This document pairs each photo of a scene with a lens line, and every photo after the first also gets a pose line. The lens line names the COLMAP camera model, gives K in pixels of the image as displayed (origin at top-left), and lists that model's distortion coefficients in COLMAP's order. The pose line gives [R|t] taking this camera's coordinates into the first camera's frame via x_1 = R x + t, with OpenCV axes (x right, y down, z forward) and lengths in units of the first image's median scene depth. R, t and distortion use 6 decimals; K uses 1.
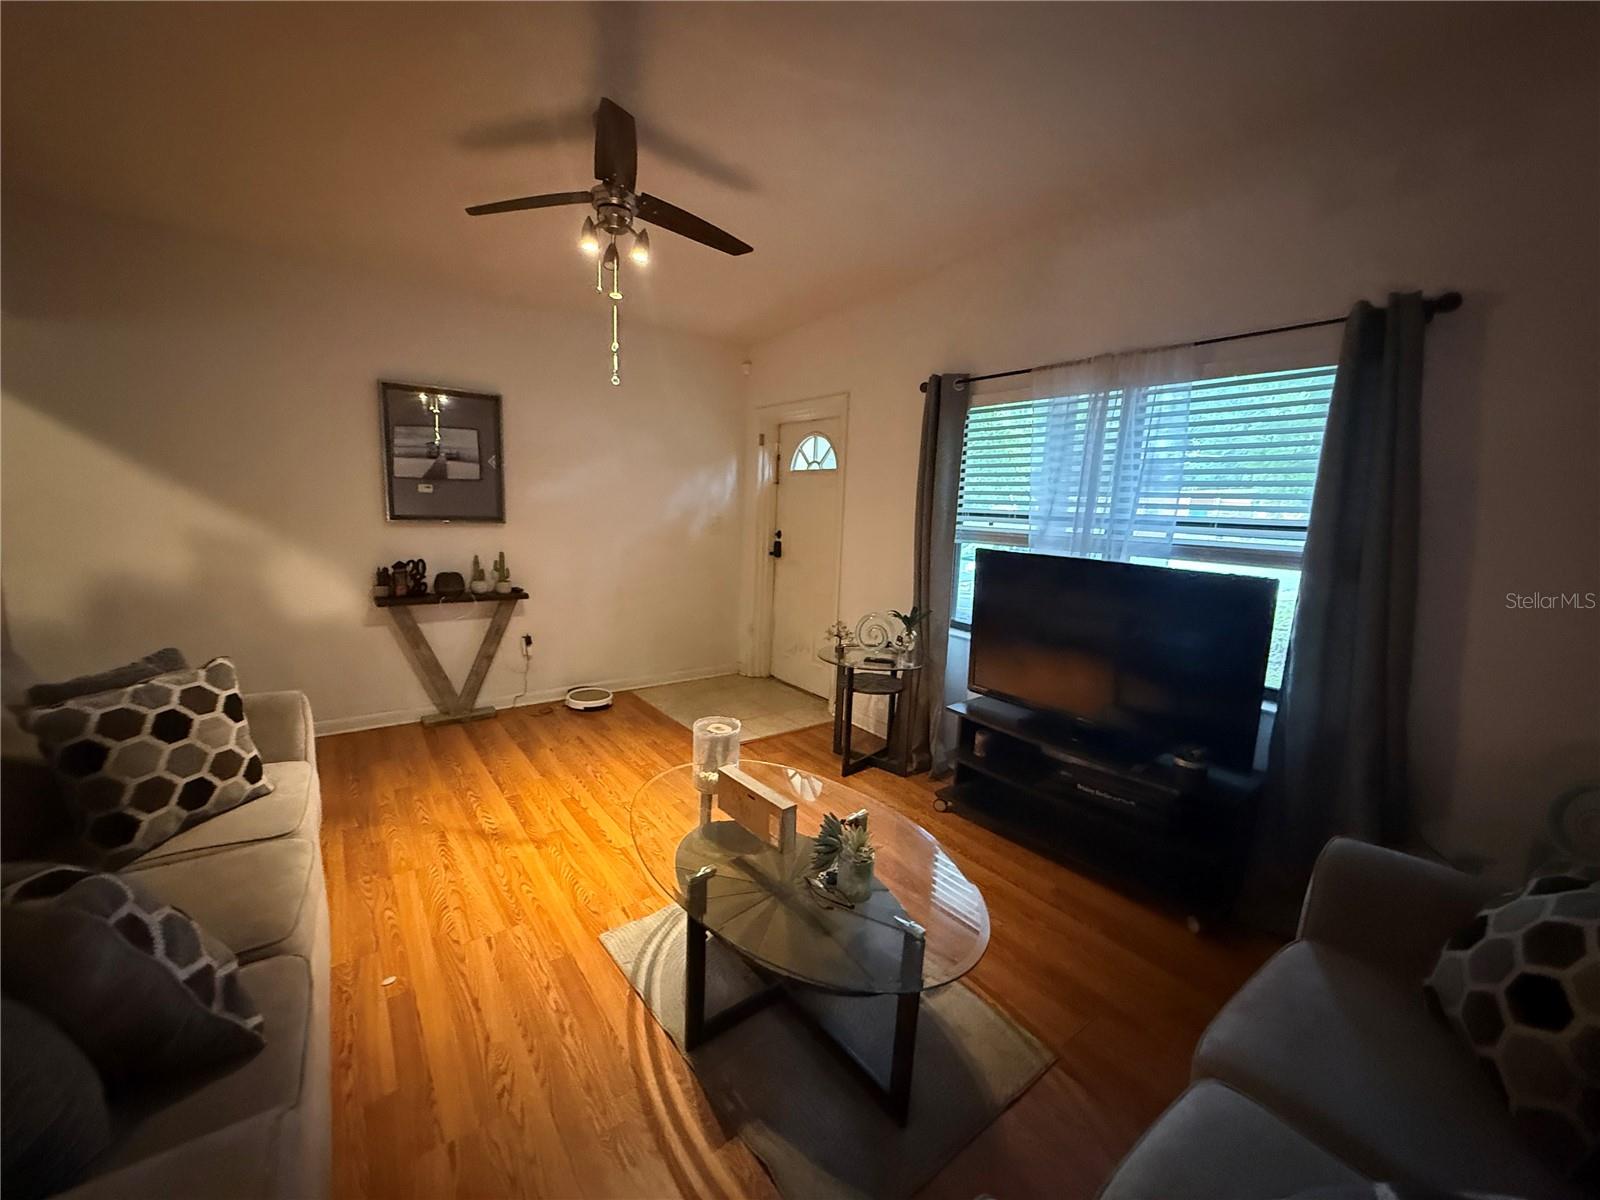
lens RADIAL K [[645.6, 0, 795.3], [0, 645.6, 593.1], [0, 0, 1]] dist [0.000415, 0.000080]
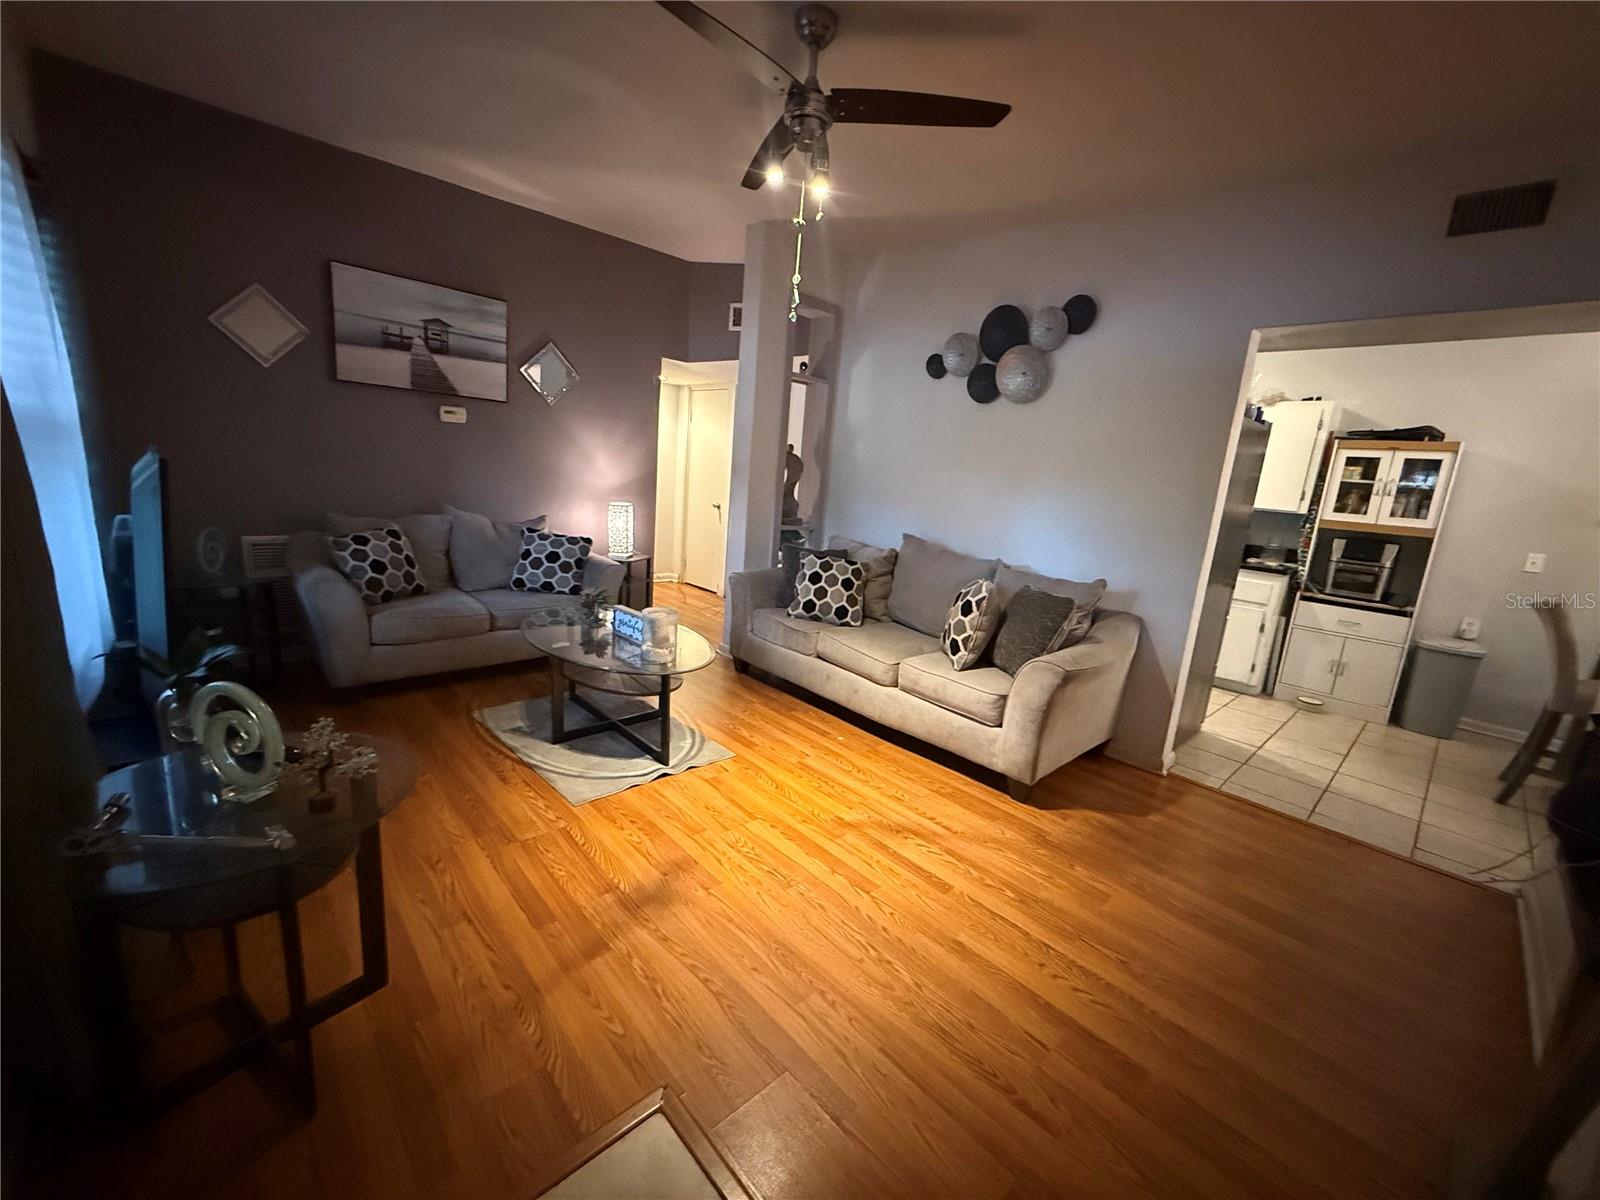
lens RADIAL K [[636.3, 0, 796.9], [0, 636.3, 600.3], [0, 0, 1]] dist [0.000882, 0.000391]
pose [[-0.987761, -0.093237, -0.125042, -0.143810], [-0.129807, 0.935865, 0.327576, -0.174475], [0.086480, 0.339798, -0.936514, 1.402562]]
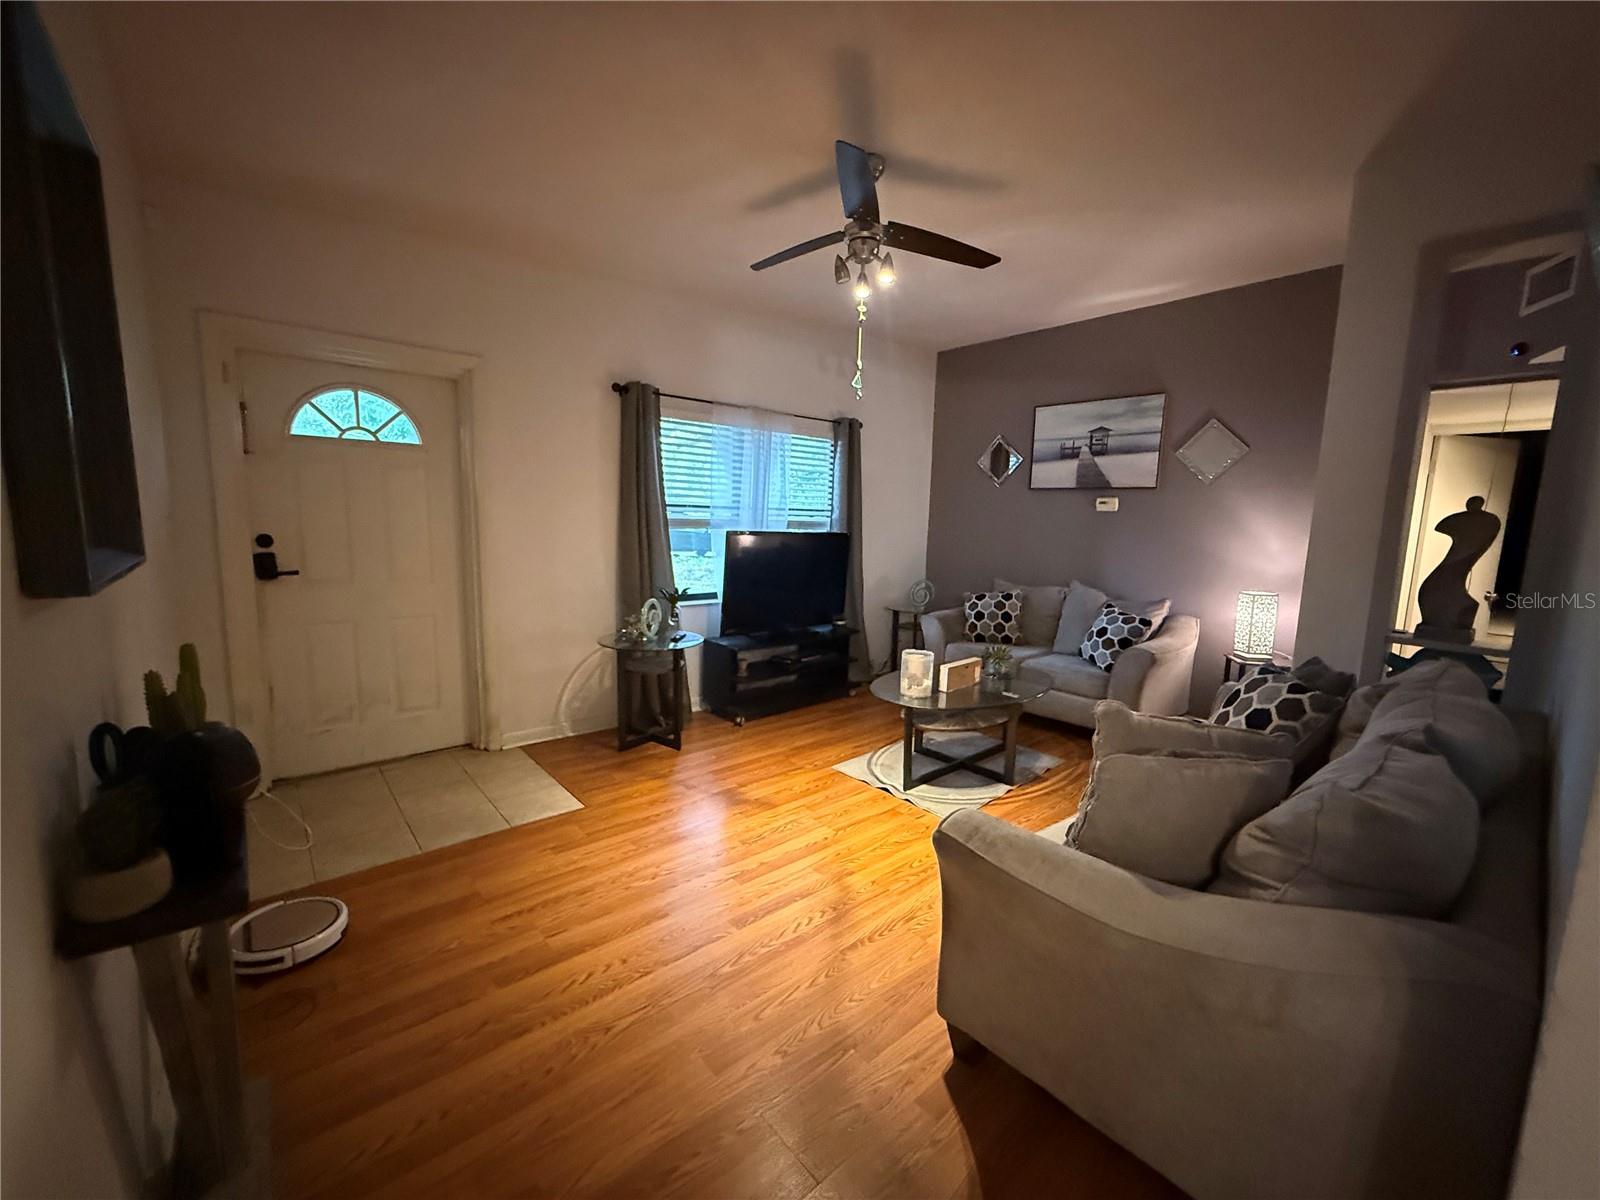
lens RADIAL K [[636.3, 0, 796.9], [0, 636.3, 600.3], [0, 0, 1]] dist [0.000882, 0.000391]
pose [[-0.070636, -0.172476, 0.982478, -0.976825], [0.105249, 0.978151, 0.179284, -0.138421], [-0.991934, 0.116069, -0.050940, 0.847862]]
